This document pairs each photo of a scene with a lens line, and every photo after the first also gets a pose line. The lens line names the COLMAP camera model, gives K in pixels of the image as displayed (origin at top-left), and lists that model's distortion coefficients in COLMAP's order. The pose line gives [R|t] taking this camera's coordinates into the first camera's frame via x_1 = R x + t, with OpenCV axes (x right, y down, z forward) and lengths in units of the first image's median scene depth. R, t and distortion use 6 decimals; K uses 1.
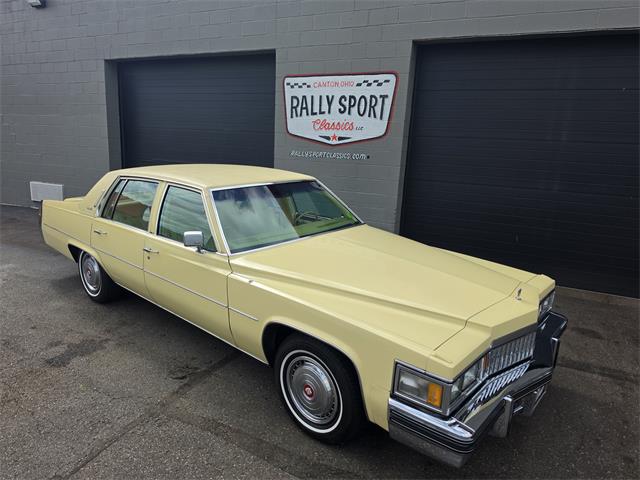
lens RADIAL K [[443.0, 0, 309.7], [0, 443.0, 232.4], [0, 0, 1]] dist [0.053820, -0.059845]
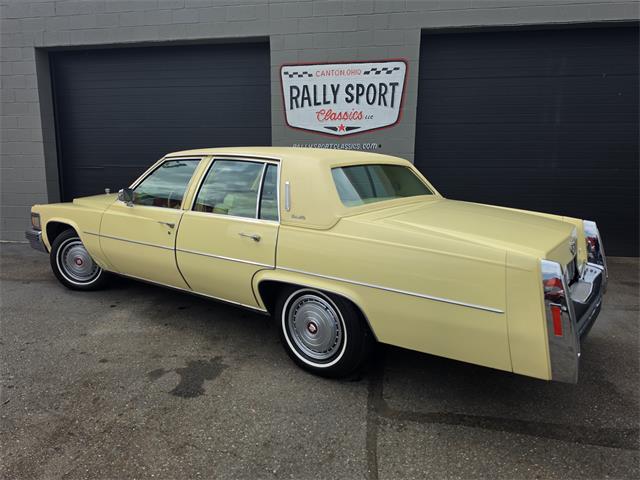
lens RADIAL K [[443.0, 0, 309.6], [0, 443.0, 232.9], [0, 0, 1]] dist [0.053820, -0.059845]
pose [[0.953613, -0.084450, 0.288946, -0.316740], [0.096799, 0.994890, -0.028692, 0.035215], [-0.285047, 0.055331, 0.956915, 0.111126]]
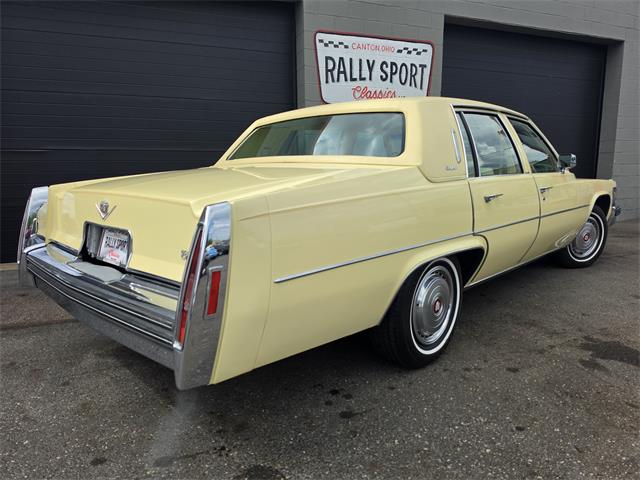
lens RADIAL K [[443.0, 0, 314.4], [0, 443.0, 243.7], [0, 0, 1]] dist [0.053820, -0.059845]
pose [[0.664798, -0.167311, 0.728046, -0.758668], [0.189127, 0.980541, 0.052640, -0.012380], [-0.722686, 0.102698, 0.683504, 0.508502]]
